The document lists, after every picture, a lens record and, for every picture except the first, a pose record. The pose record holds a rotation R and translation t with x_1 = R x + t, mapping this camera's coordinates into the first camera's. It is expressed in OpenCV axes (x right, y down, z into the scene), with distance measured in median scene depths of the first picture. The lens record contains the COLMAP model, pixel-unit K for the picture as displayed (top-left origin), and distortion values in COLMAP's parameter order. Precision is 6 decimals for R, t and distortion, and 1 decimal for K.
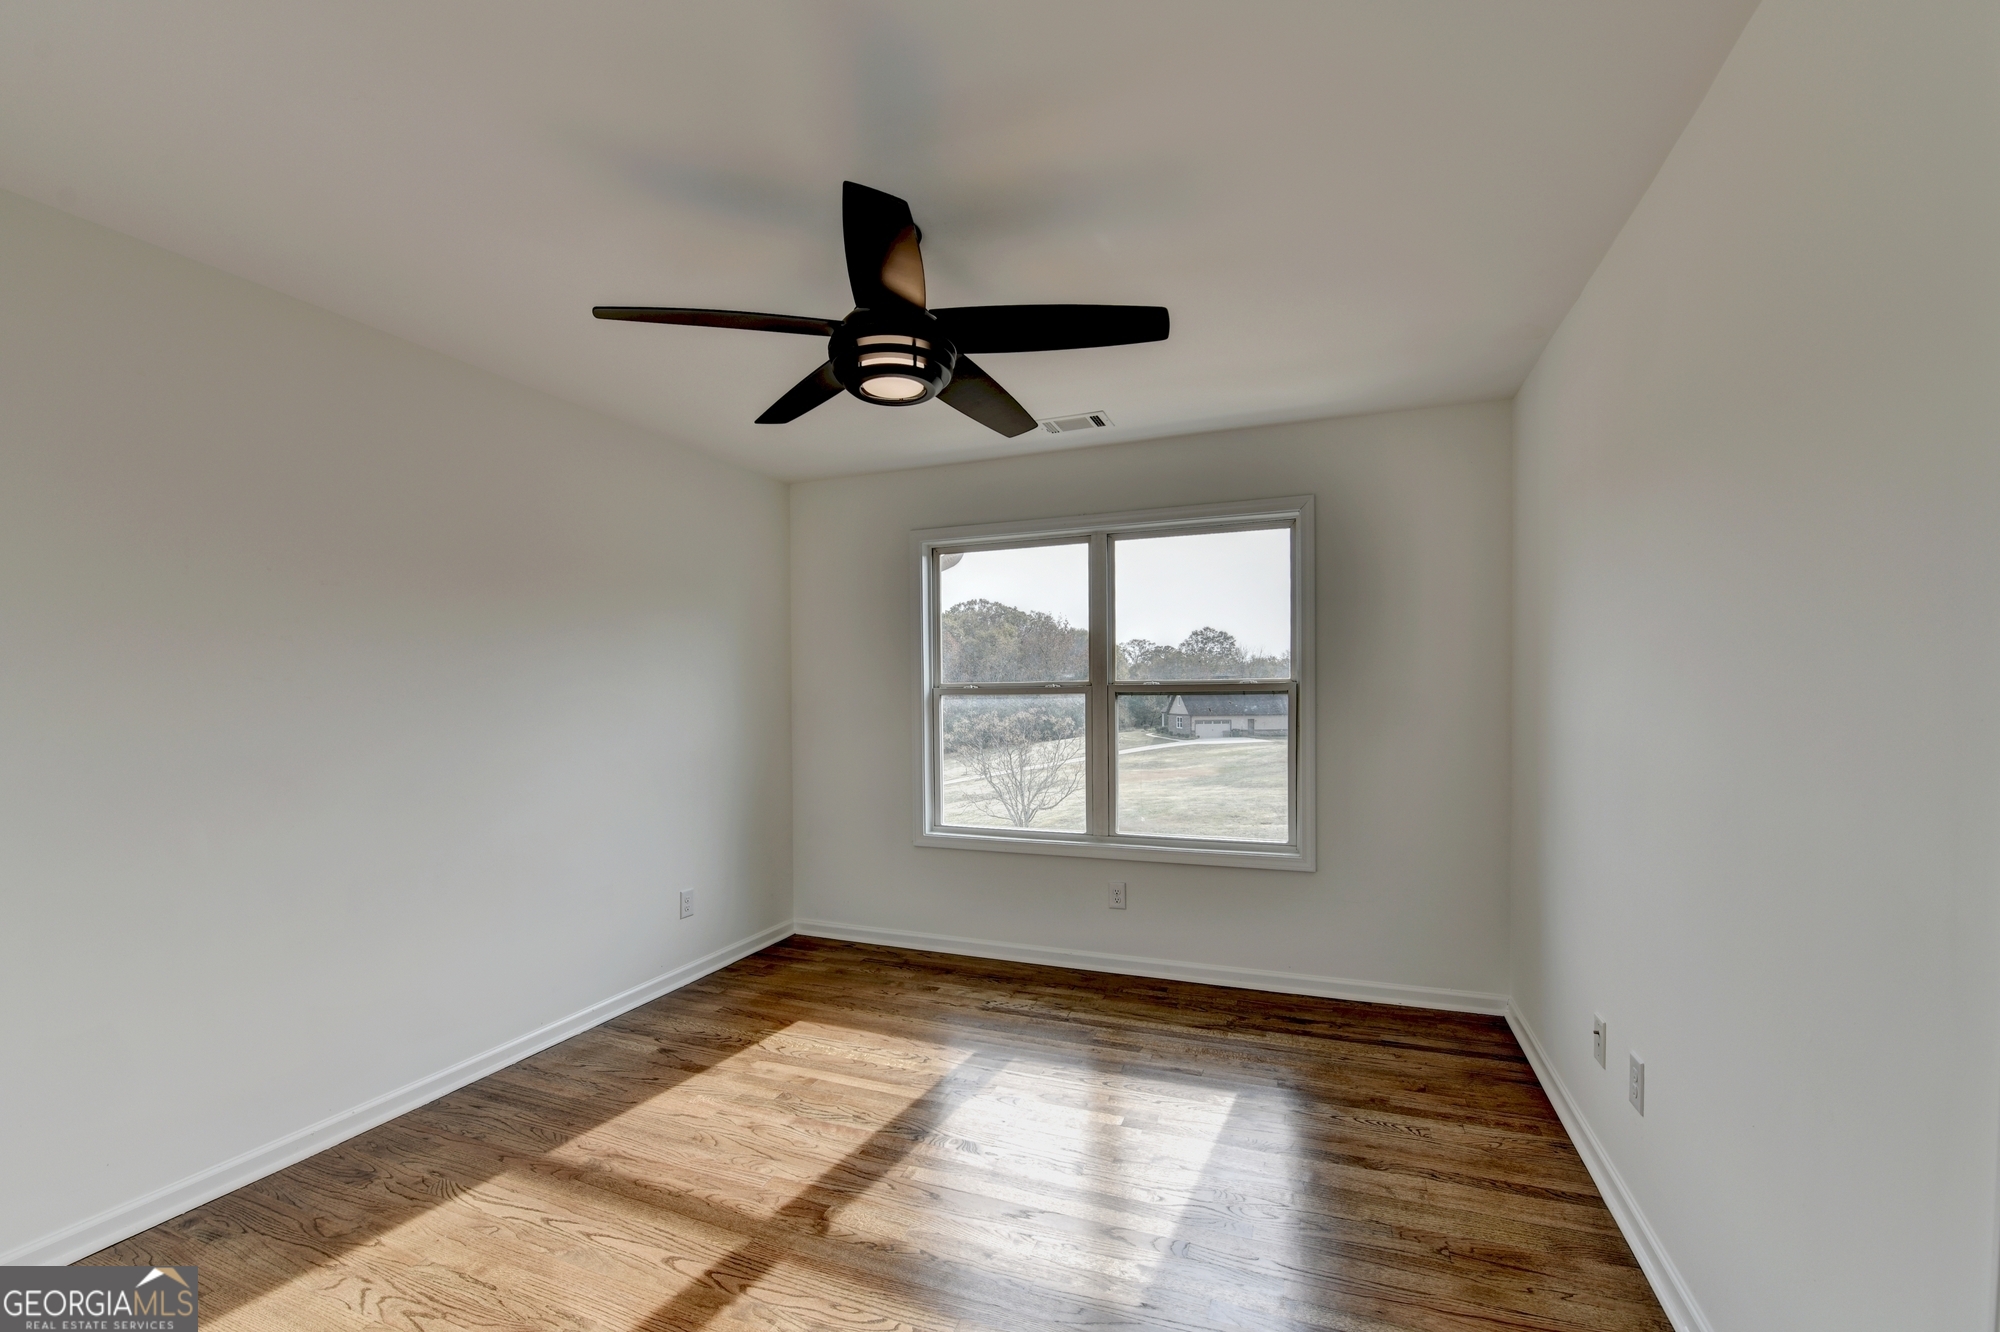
lens RADIAL K [[819.5, 0, 1029.7], [0, 819.5, 696.0], [0, 0, 1]] dist [-0.002671, -0.007427]
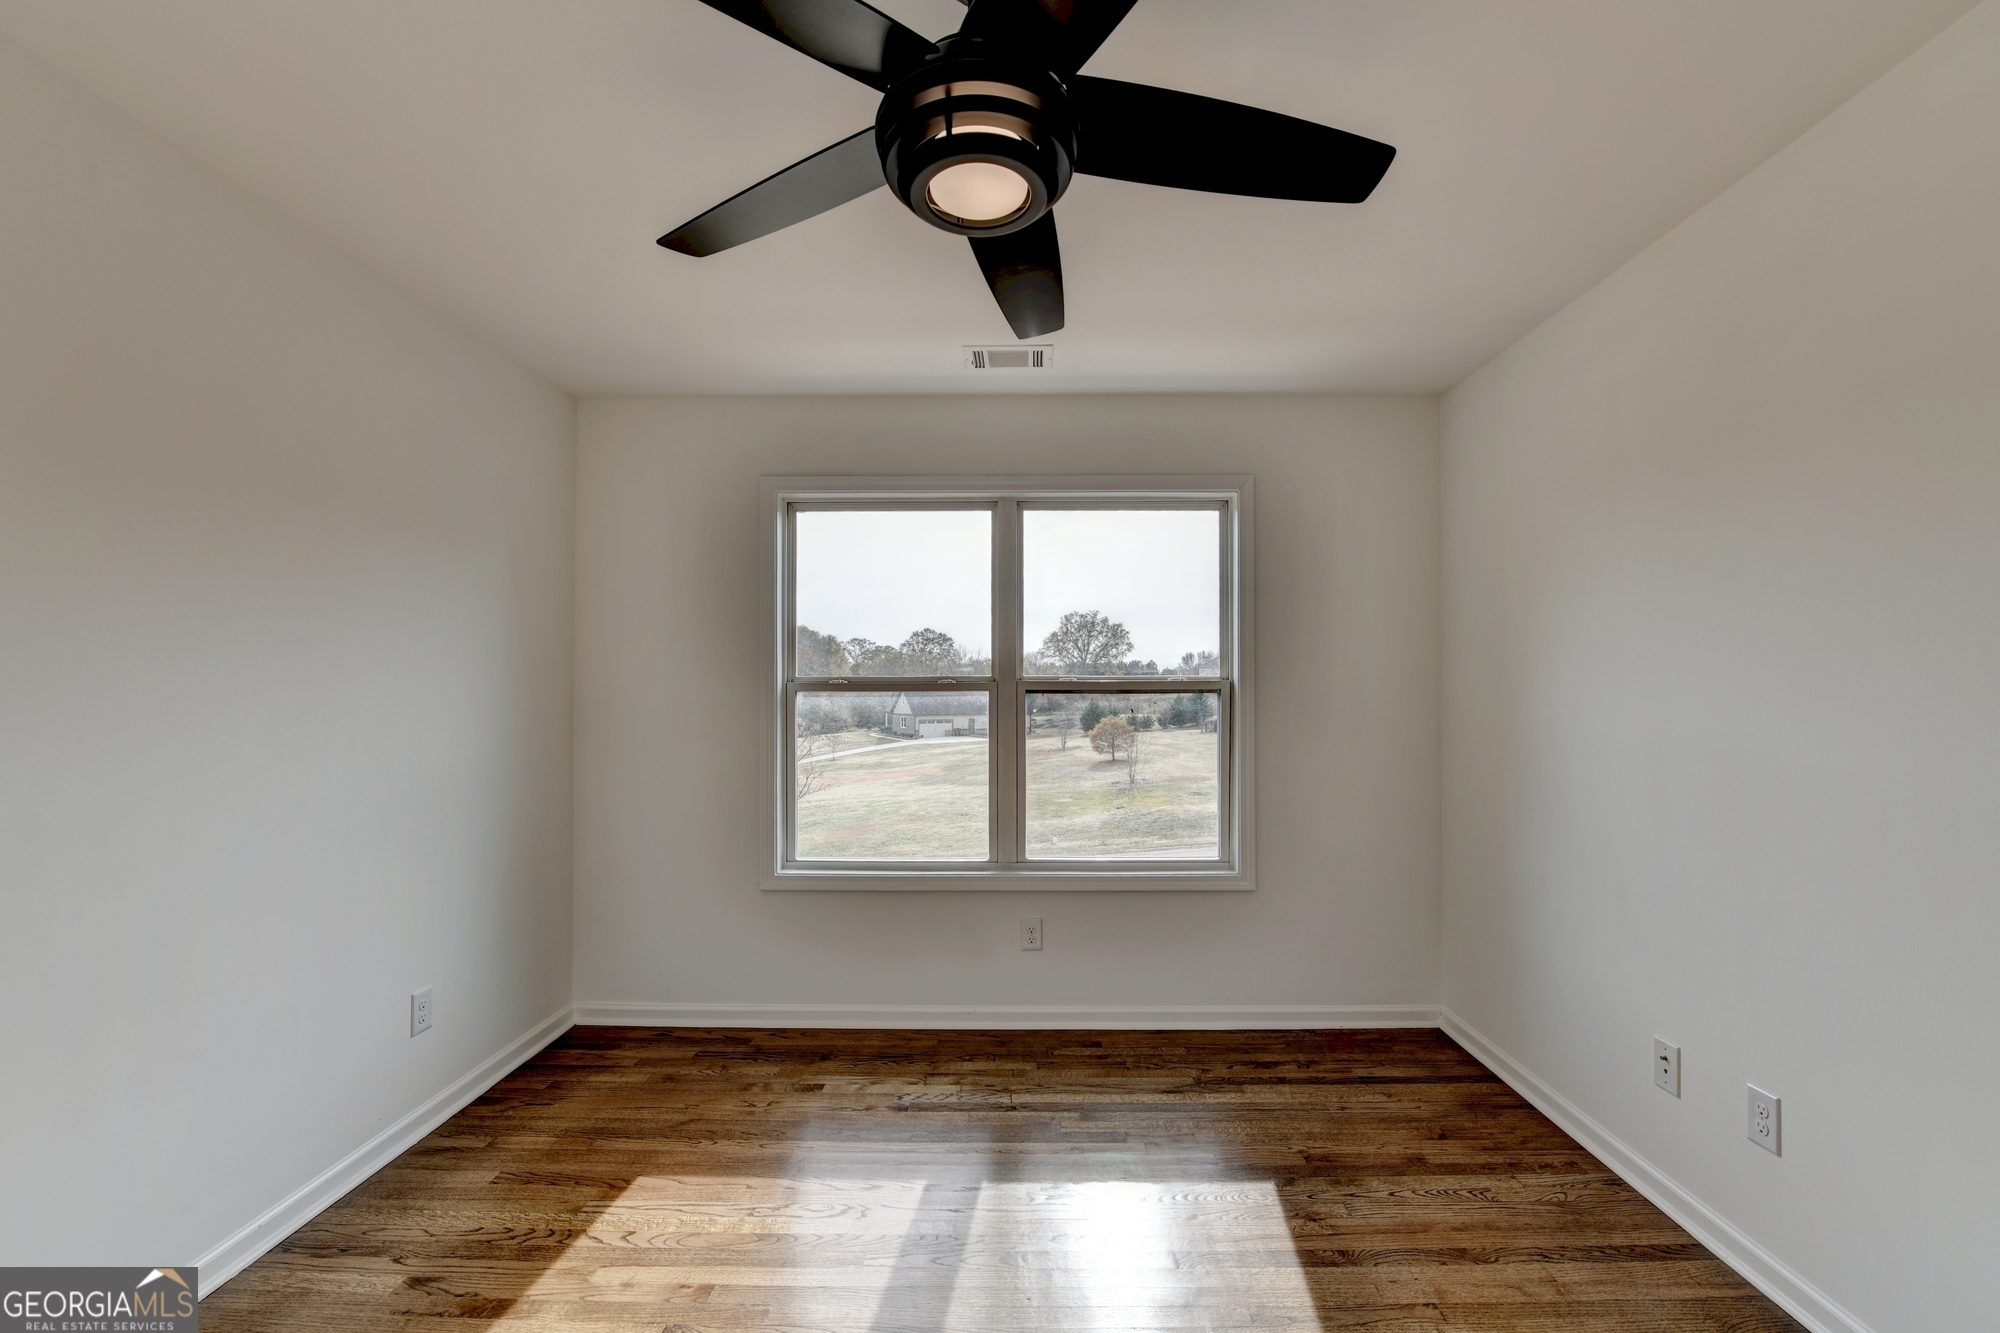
lens RADIAL K [[788.6, 0, 992.1], [0, 788.6, 678.8], [0, 0, 1]] dist [-0.005320, -0.005757]
pose [[0.940003, 0.013375, 0.340904, -0.215651], [-0.005925, 0.999721, -0.022885, 0.003134], [-0.341115, 0.019492, 0.939820, 0.268643]]
